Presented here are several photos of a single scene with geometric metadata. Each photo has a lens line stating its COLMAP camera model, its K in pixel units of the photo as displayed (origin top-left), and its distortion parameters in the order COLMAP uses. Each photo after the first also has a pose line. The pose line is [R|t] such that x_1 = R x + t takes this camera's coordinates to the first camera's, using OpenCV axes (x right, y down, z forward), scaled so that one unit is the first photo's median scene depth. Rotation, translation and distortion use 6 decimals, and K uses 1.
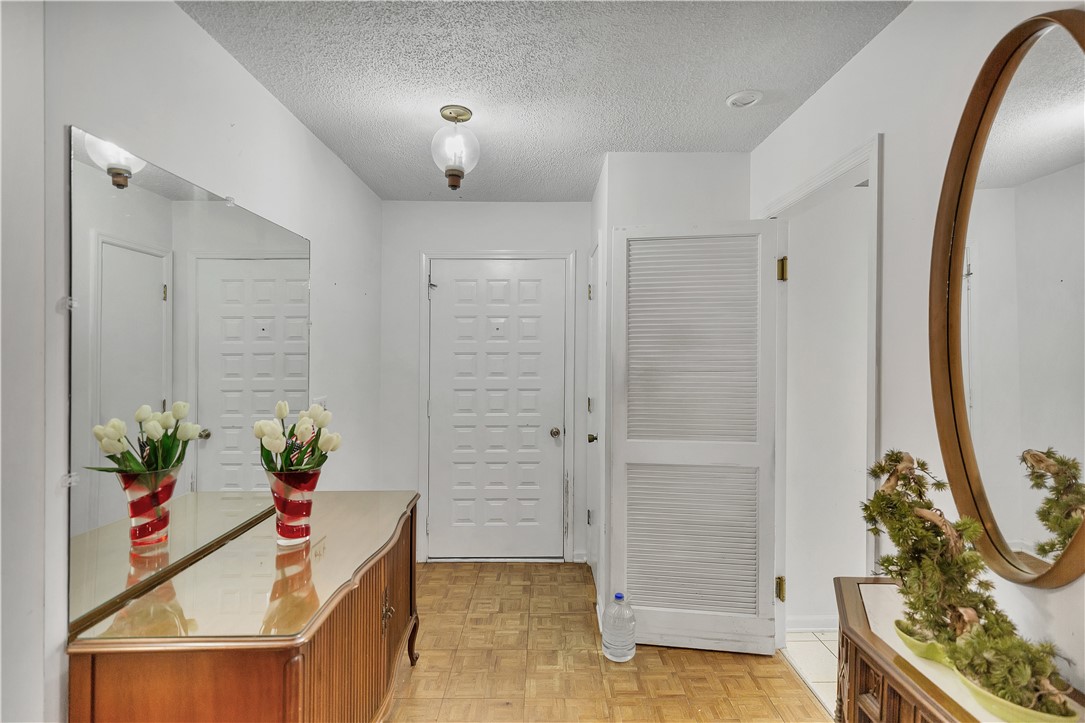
lens RADIAL K [[504.7, 0, 542.5], [0, 504.7, 359.6], [0, 0, 1]] dist [0.004574, -0.000210]
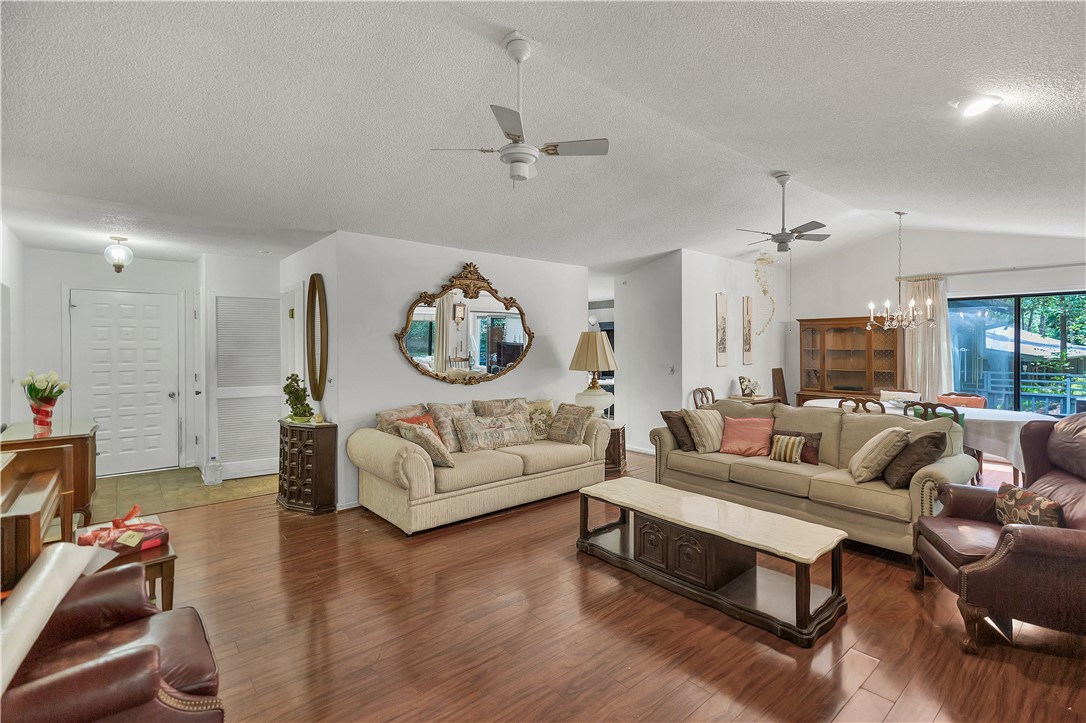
lens RADIAL K [[505.2, 0, 547.7], [0, 505.2, 359.1], [0, 0, 1]] dist [0.004574, -0.000210]
pose [[0.763376, -0.013869, 0.645806, -0.141743], [0.011663, 0.999902, 0.007687, 0.029739], [-0.645850, 0.001663, 0.763463, -1.479101]]
